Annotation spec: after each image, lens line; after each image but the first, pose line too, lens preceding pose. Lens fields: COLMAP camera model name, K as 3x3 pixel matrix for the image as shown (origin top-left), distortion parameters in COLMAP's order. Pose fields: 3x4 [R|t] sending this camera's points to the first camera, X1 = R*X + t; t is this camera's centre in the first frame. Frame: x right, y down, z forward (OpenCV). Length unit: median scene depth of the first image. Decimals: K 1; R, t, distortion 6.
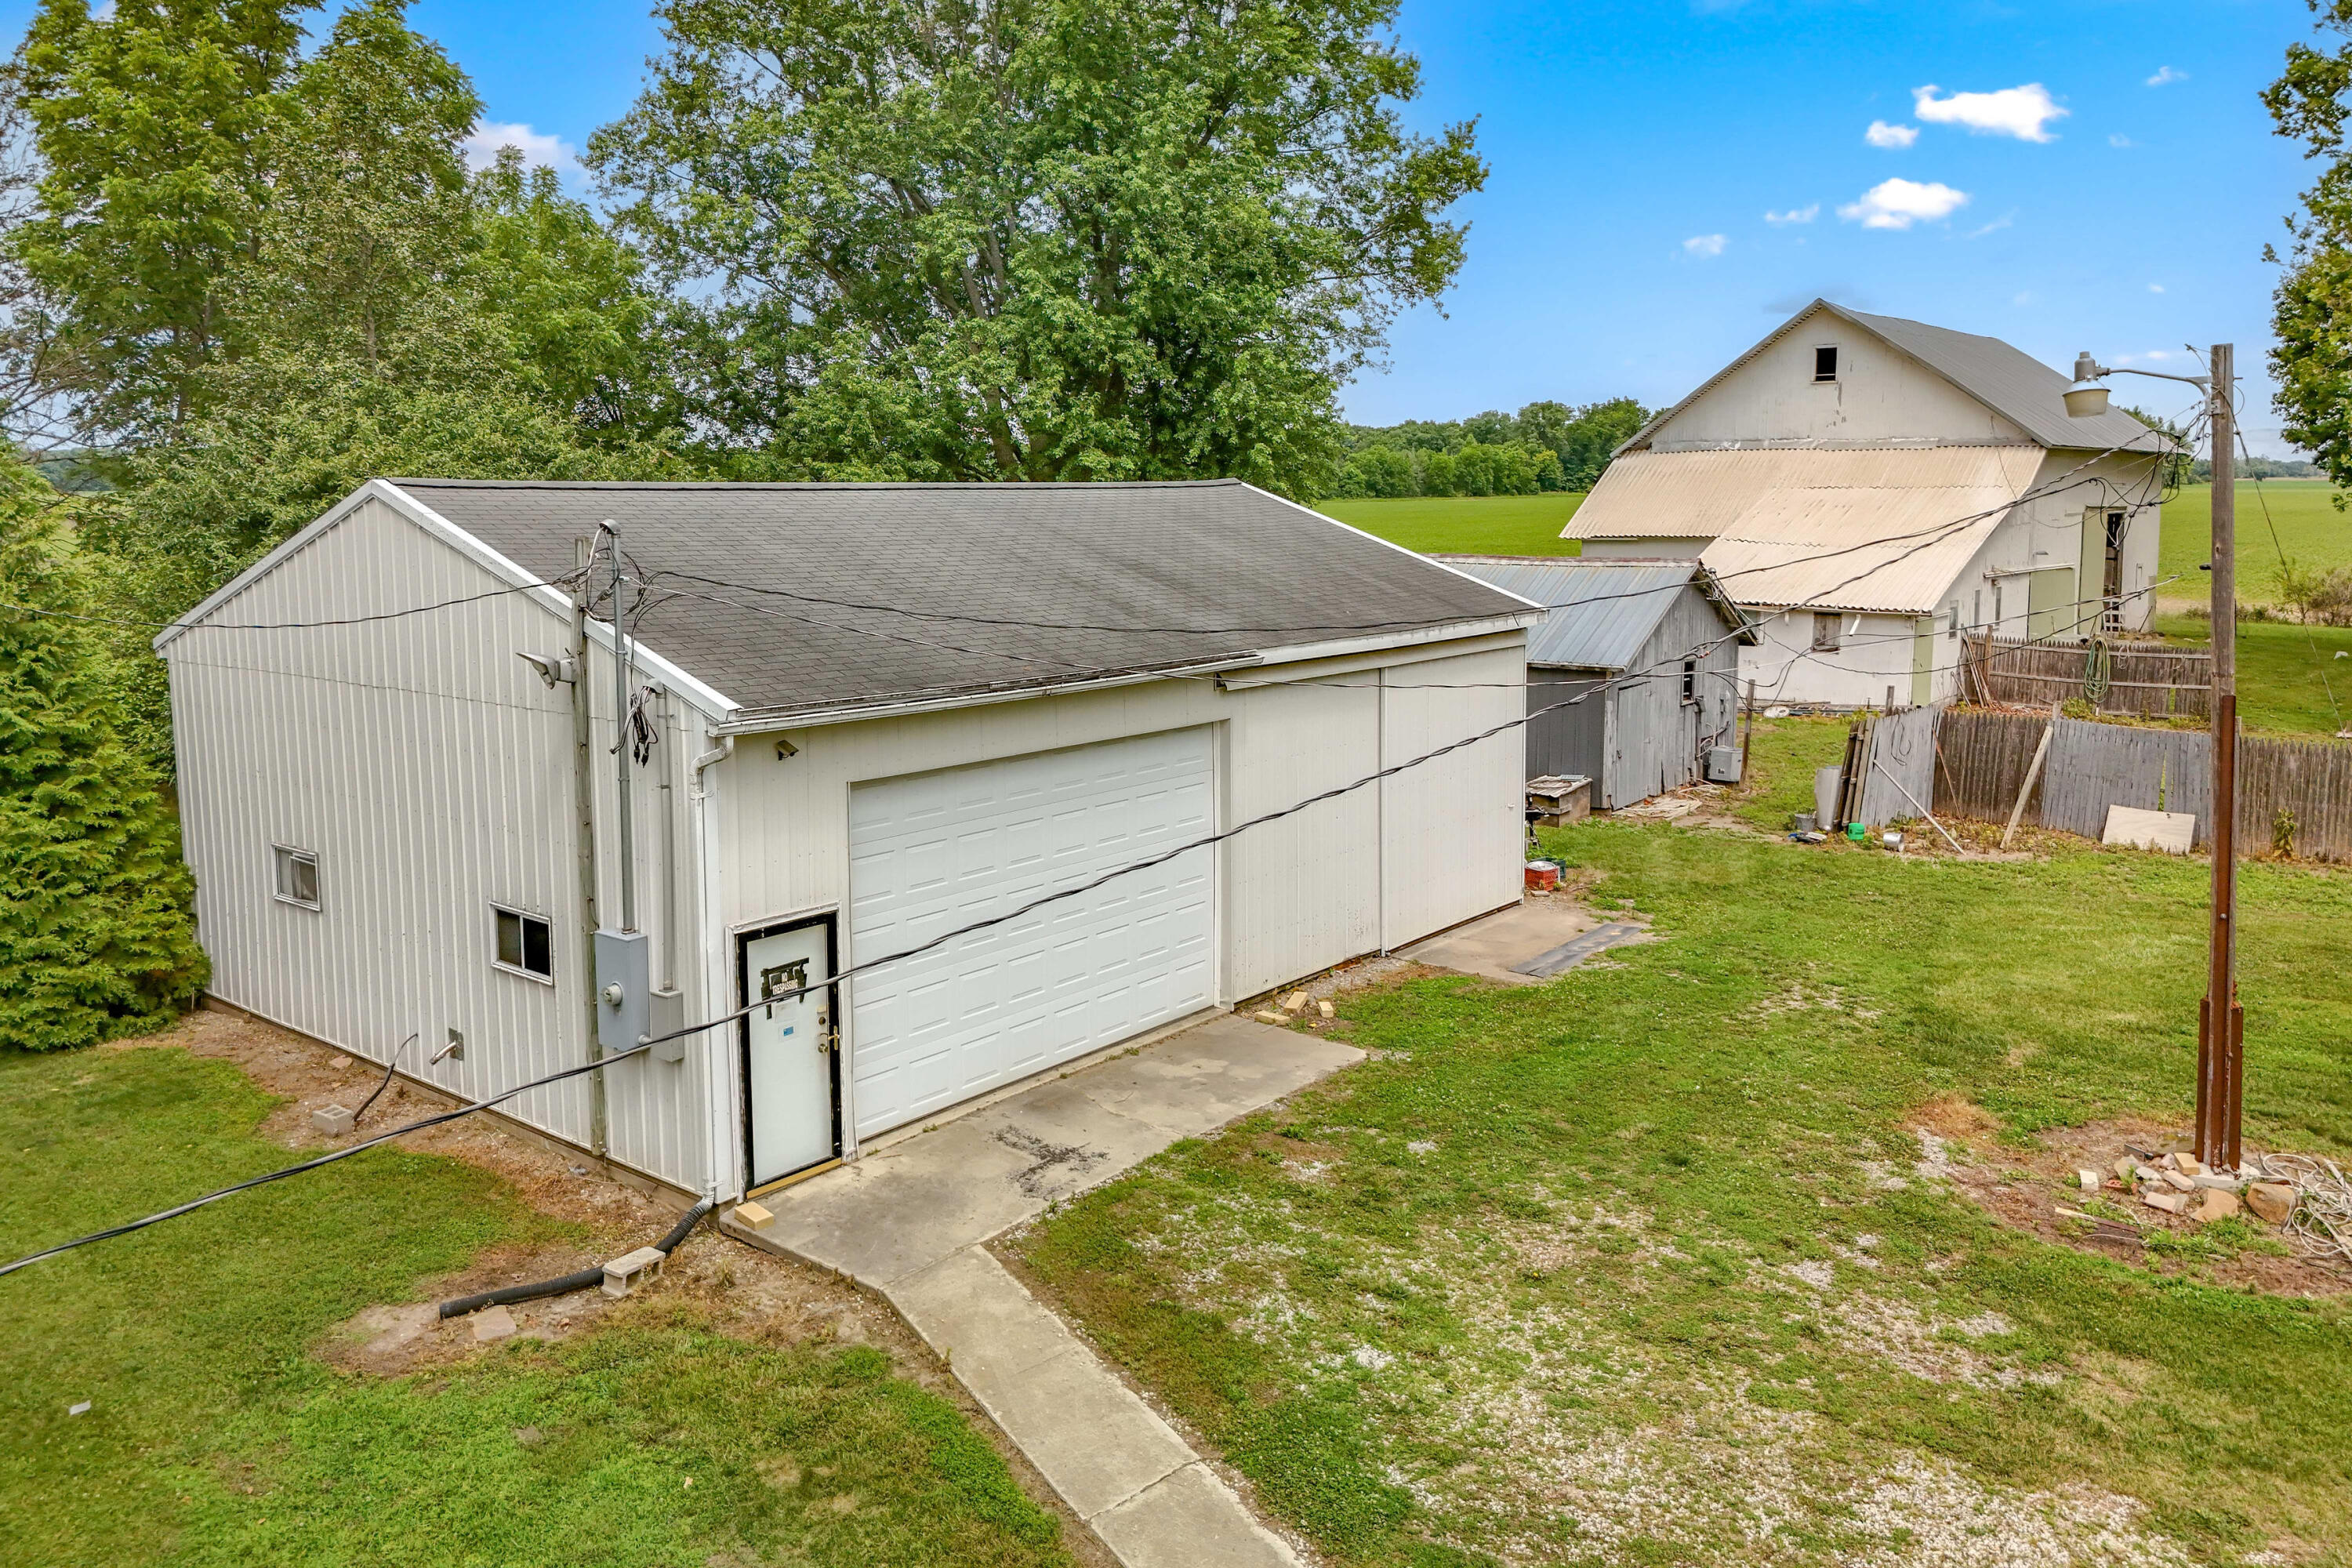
lens RADIAL K [[1736.5, 0, 1167.3], [0, 1736.5, 666.0], [0, 0, 1]] dist [0.070973, -0.052049]
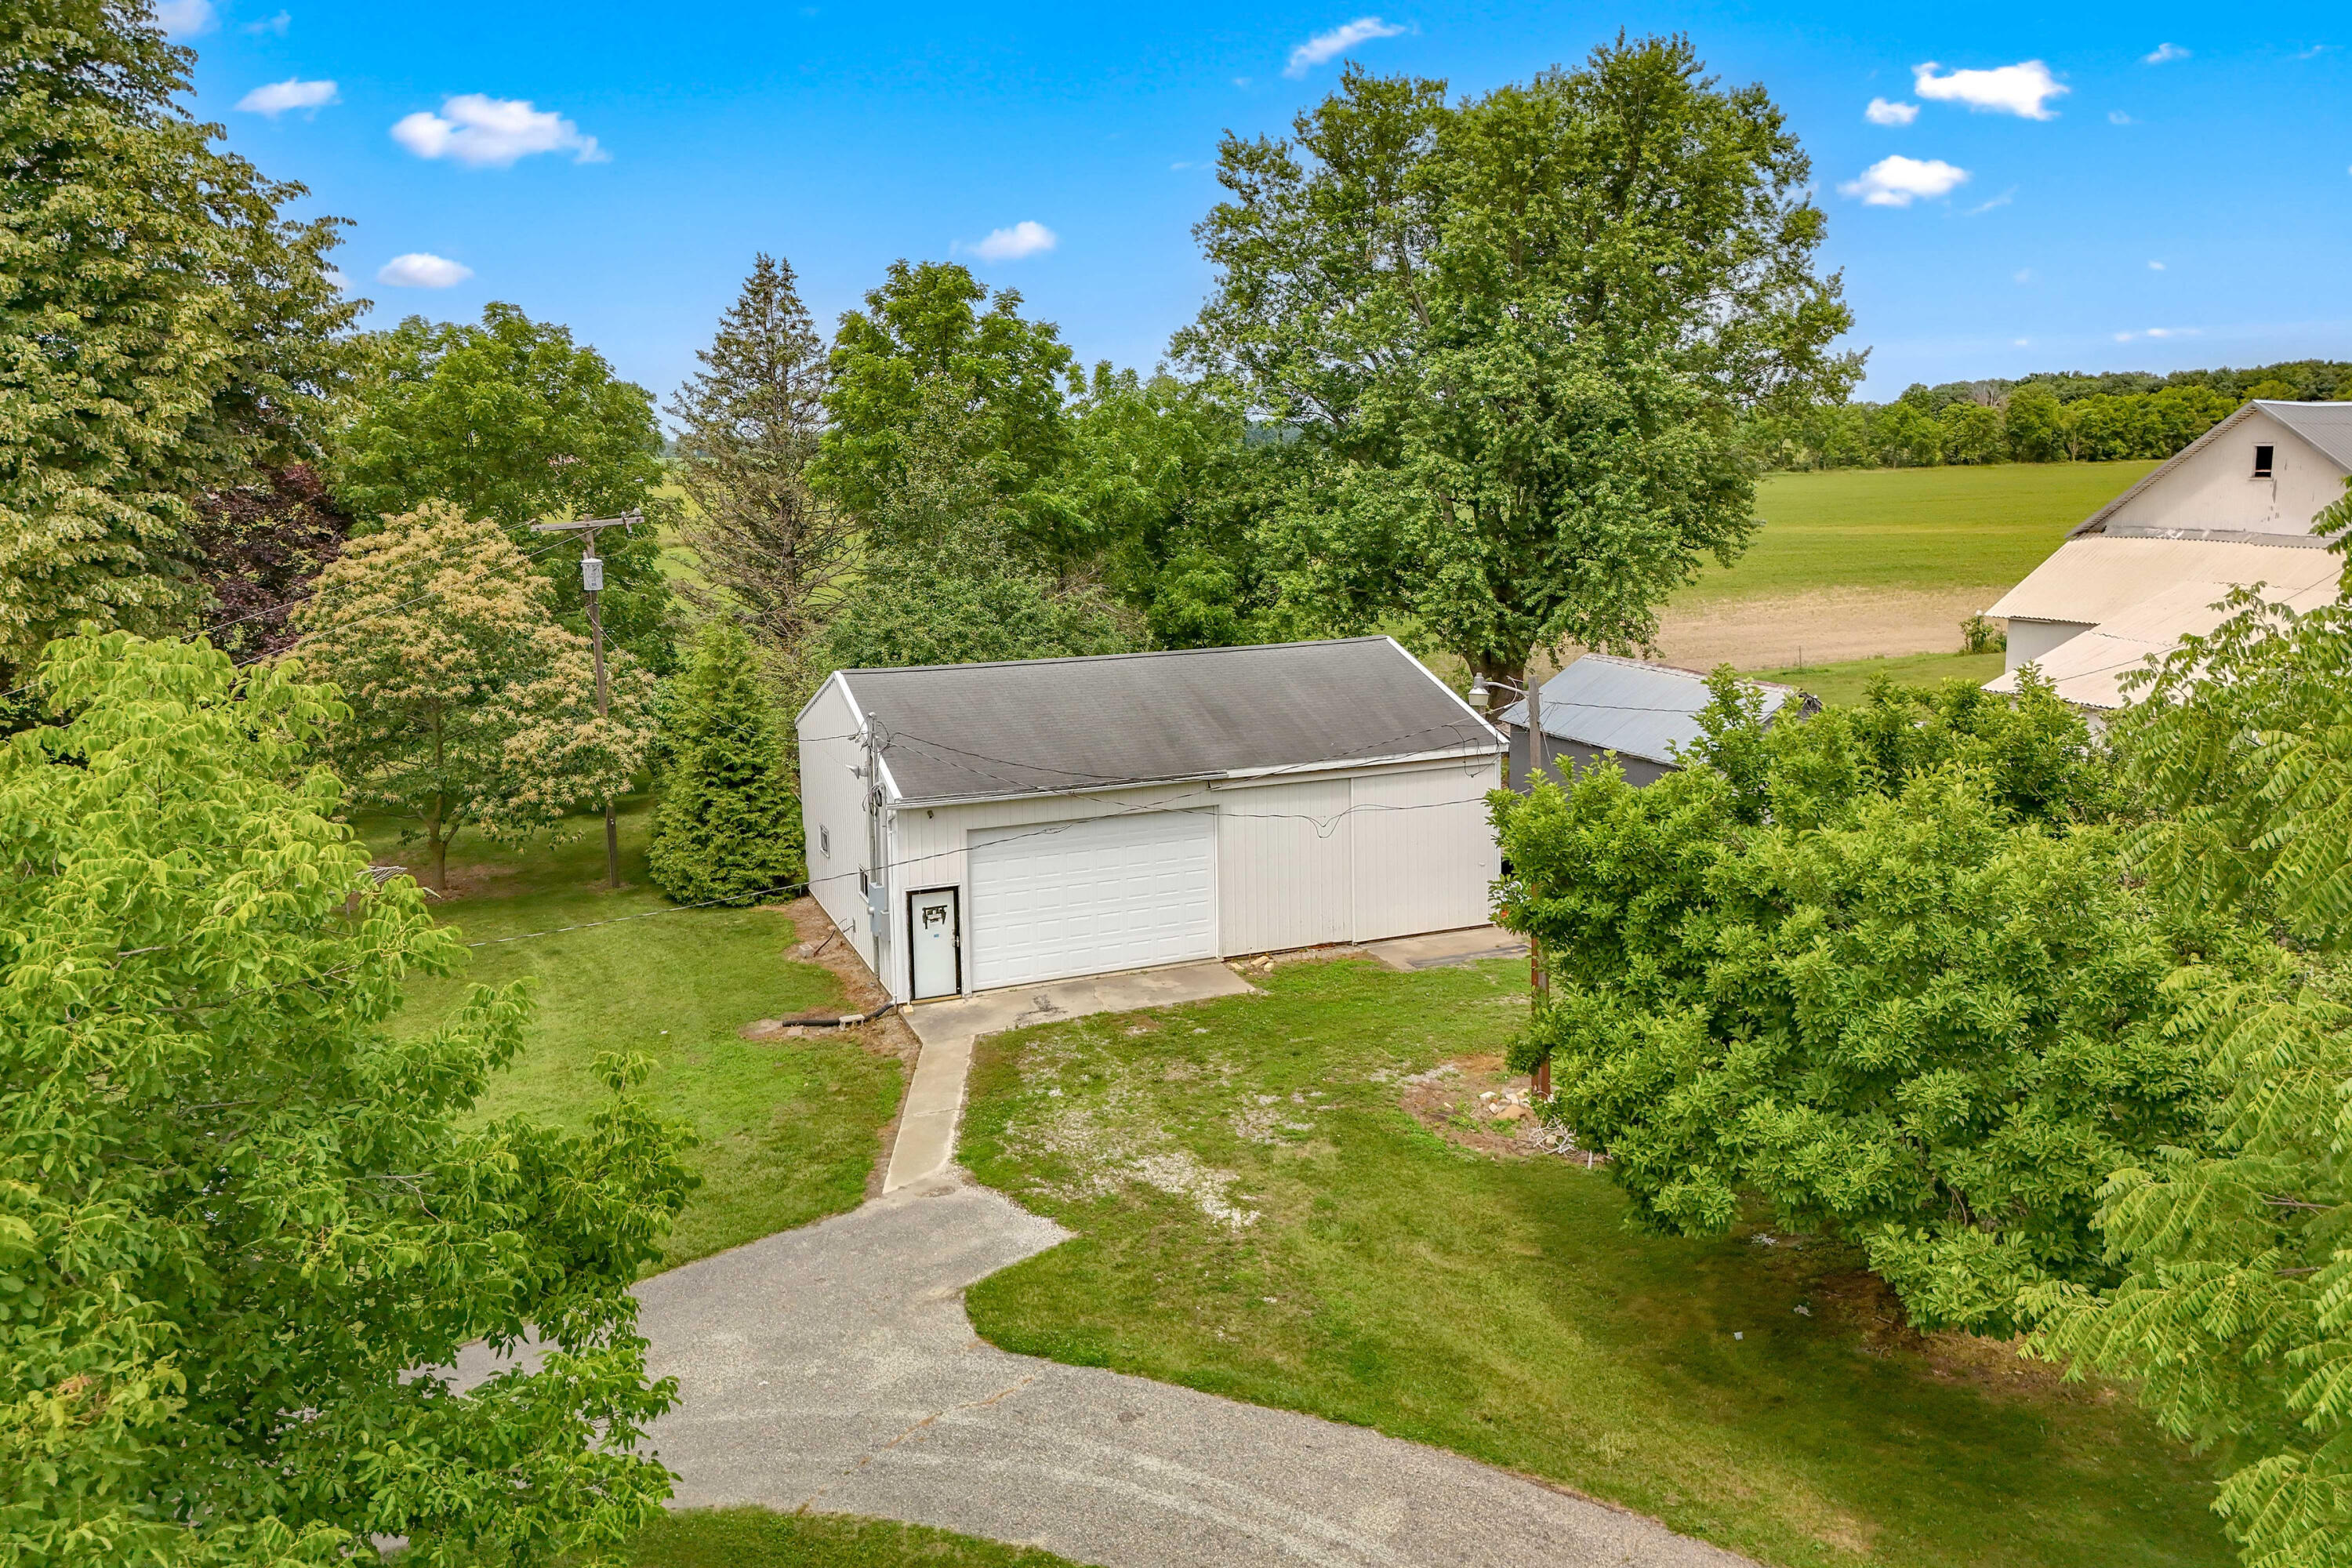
lens RADIAL K [[1736.5, 0, 1167.3], [0, 1736.5, 666.0], [0, 0, 1]] dist [0.070973, -0.052049]
pose [[0.875808, 0.049433, -0.480121, 1.106387], [-0.035222, 0.998635, 0.038569, -0.237700], [0.481372, -0.016869, 0.876354, -0.829011]]
